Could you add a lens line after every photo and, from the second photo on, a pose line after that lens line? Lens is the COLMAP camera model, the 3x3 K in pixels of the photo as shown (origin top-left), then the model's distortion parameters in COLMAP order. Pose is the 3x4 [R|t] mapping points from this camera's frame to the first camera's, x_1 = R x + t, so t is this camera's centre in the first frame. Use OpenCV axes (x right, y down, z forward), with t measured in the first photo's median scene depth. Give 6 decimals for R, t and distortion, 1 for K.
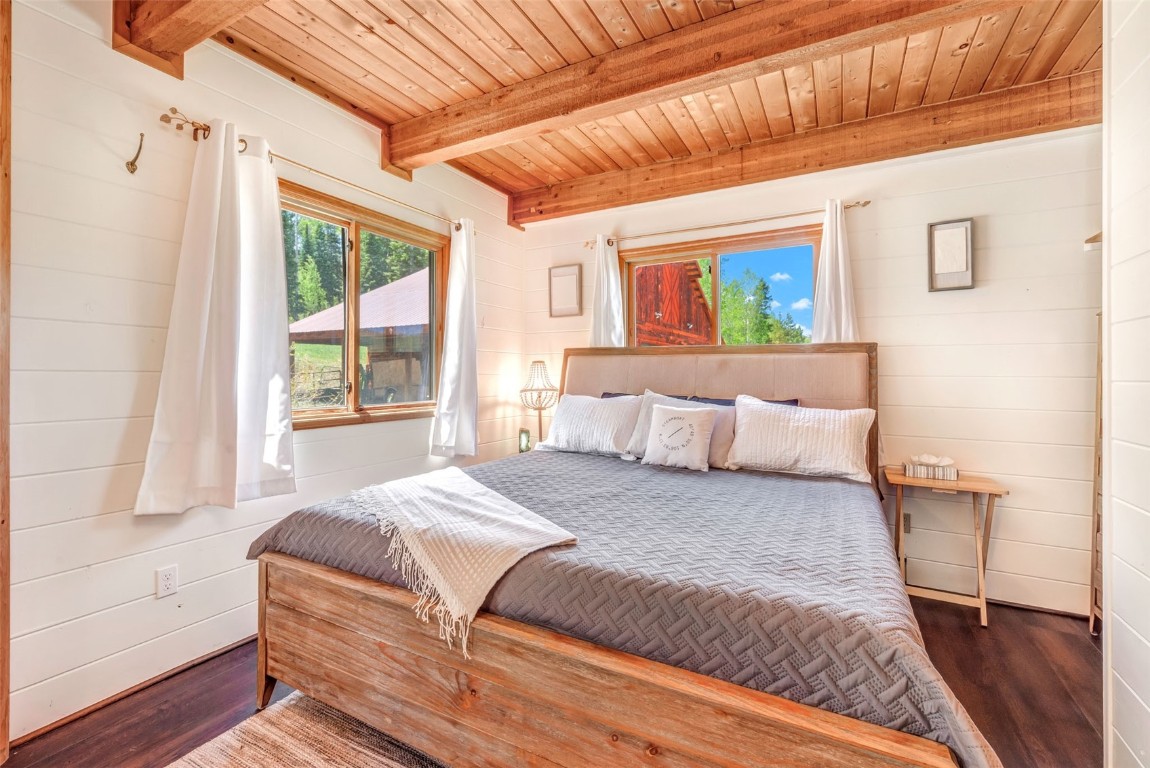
lens RADIAL K [[498.0, 0, 574.7], [0, 498.0, 378.6], [0, 0, 1]] dist [-0.000762, -0.000079]
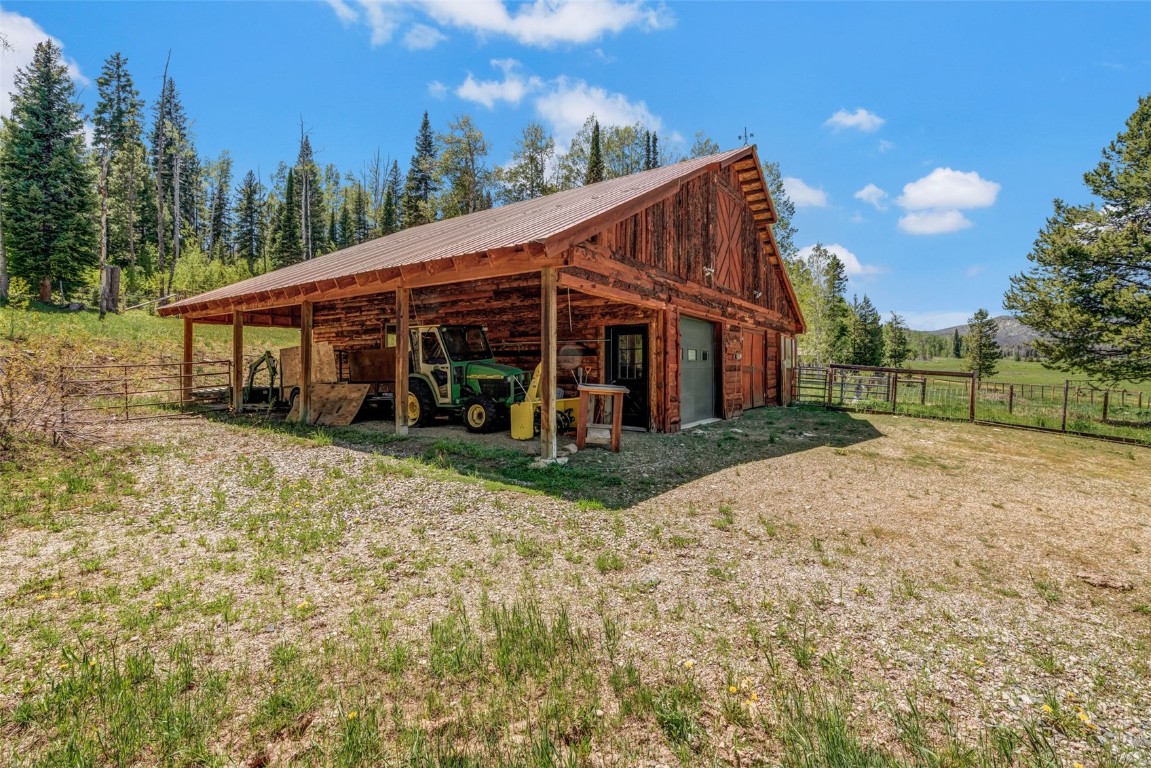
lens RADIAL K [[498.4, 0, 574.9], [0, 498.4, 377.9], [0, 0, 1]] dist [-0.000762, -0.000079]
pose [[0.995055, 0.001555, -0.099313, 0.056753], [-0.001005, 0.999984, 0.005590, 0.002079], [0.099320, -0.005462, 0.995041, 0.323839]]
